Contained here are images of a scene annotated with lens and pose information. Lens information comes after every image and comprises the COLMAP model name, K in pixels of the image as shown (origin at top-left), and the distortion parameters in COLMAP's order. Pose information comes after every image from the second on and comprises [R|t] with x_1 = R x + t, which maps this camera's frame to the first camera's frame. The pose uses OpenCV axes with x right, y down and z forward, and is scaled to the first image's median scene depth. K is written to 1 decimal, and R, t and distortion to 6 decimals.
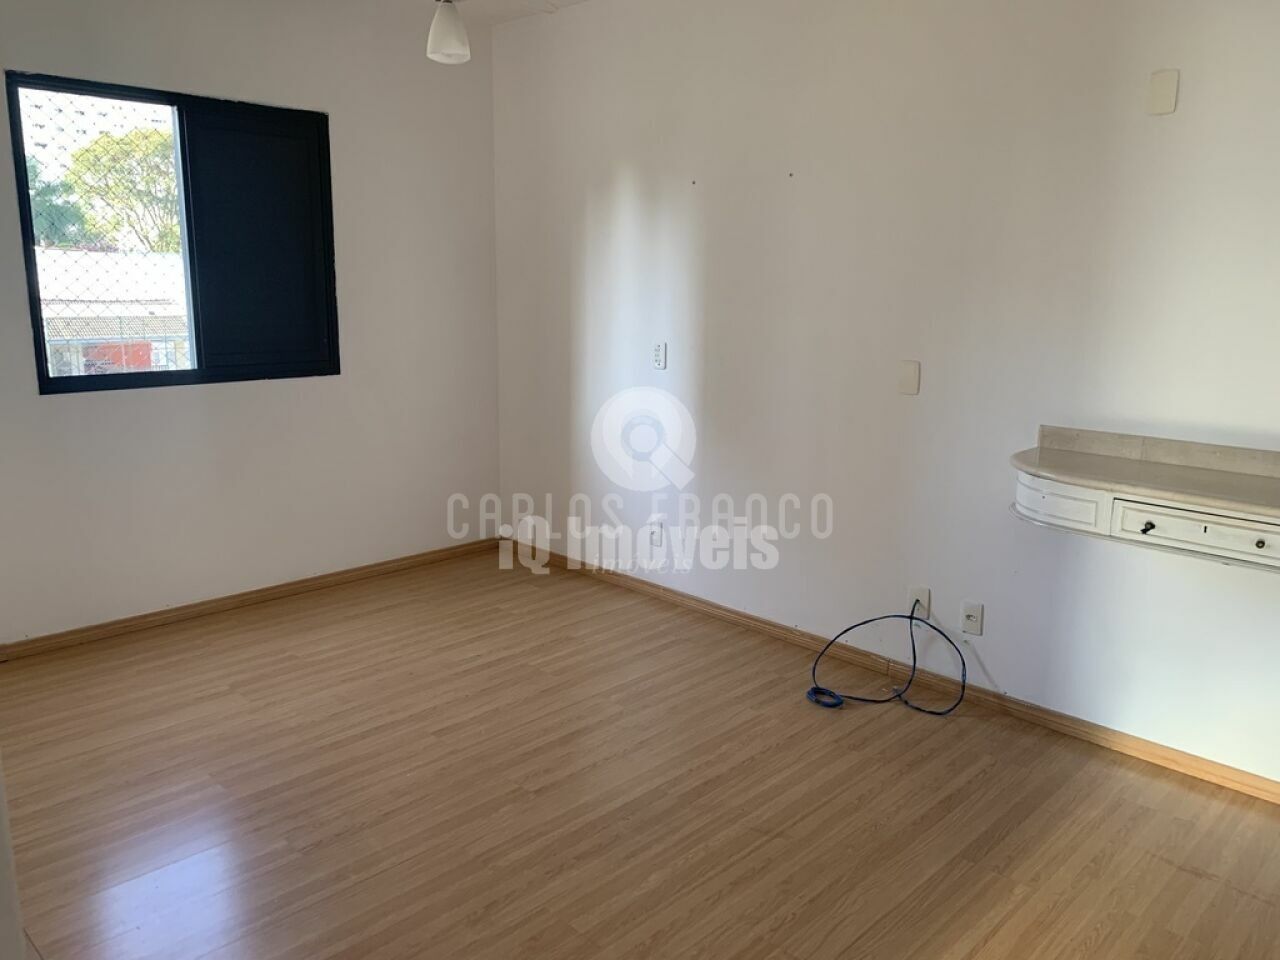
lens RADIAL K [[980.7, 0, 640.0], [0, 980.7, 480.0], [0, 0, 1]] dist [-0.001028, 0.005647]
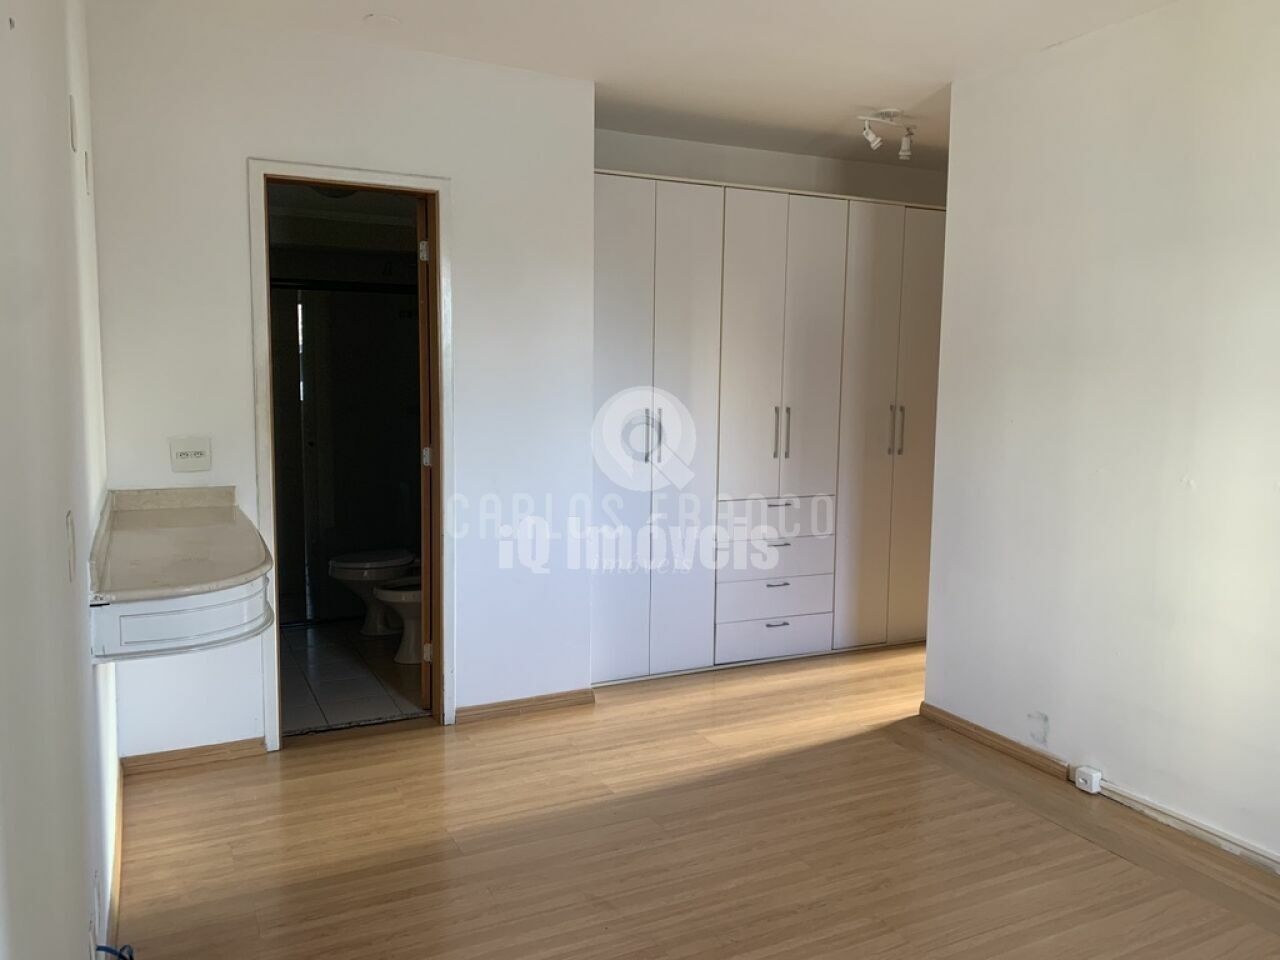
lens RADIAL K [[980.7, 0, 640.0], [0, 980.7, 480.0], [0, 0, 1]] dist [-0.001028, 0.005647]
pose [[-0.946101, -0.062867, 0.317711, -0.211522], [0.037884, 0.952763, 0.301342, -0.379536], [-0.321648, 0.297137, -0.899029, 1.851645]]
